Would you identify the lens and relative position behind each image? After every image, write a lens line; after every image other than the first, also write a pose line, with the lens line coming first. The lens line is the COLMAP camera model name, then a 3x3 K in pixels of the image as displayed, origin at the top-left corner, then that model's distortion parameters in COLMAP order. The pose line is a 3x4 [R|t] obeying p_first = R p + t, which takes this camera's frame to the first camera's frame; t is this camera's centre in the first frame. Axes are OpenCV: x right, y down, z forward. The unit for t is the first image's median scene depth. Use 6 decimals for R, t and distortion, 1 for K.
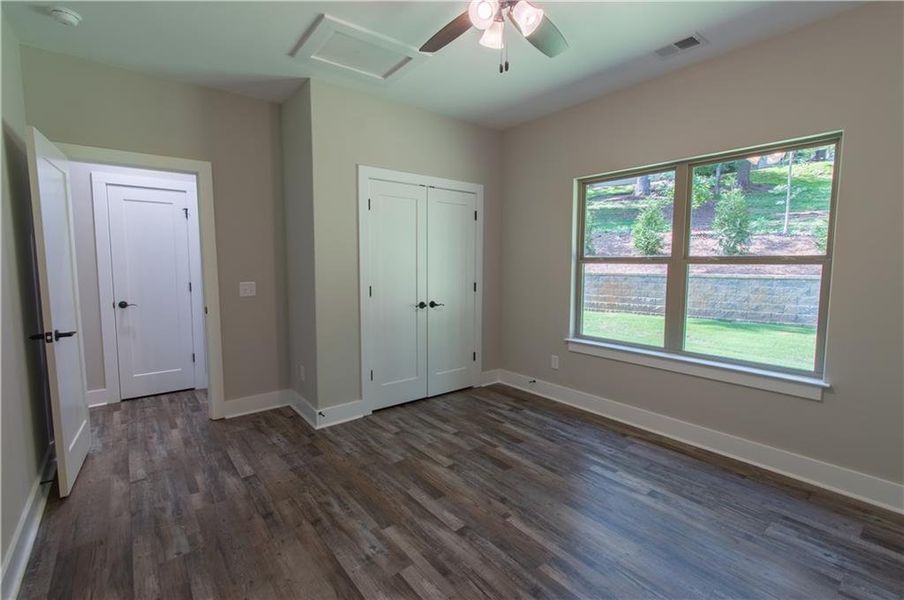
lens RADIAL K [[404.3, 0, 451.9], [0, 404.3, 298.3], [0, 0, 1]] dist [0.002590, -0.002201]
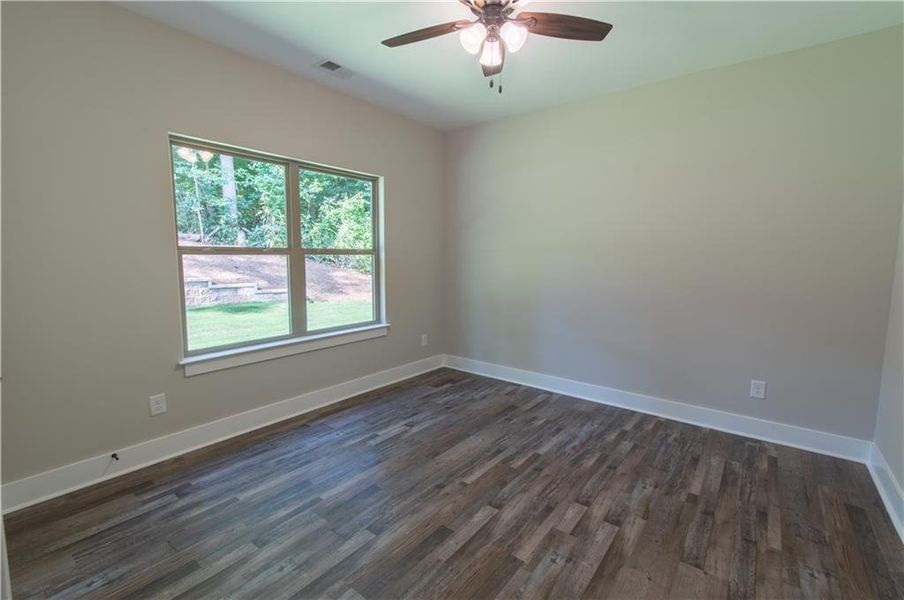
lens RADIAL K [[404.3, 0, 451.5], [0, 404.3, 299.3], [0, 0, 1]] dist [0.002590, -0.002201]
pose [[-0.228904, -0.108756, 0.967355, -0.660923], [0.083110, 0.987928, 0.130735, -0.080246], [-0.969895, 0.110323, -0.217102, 0.925057]]
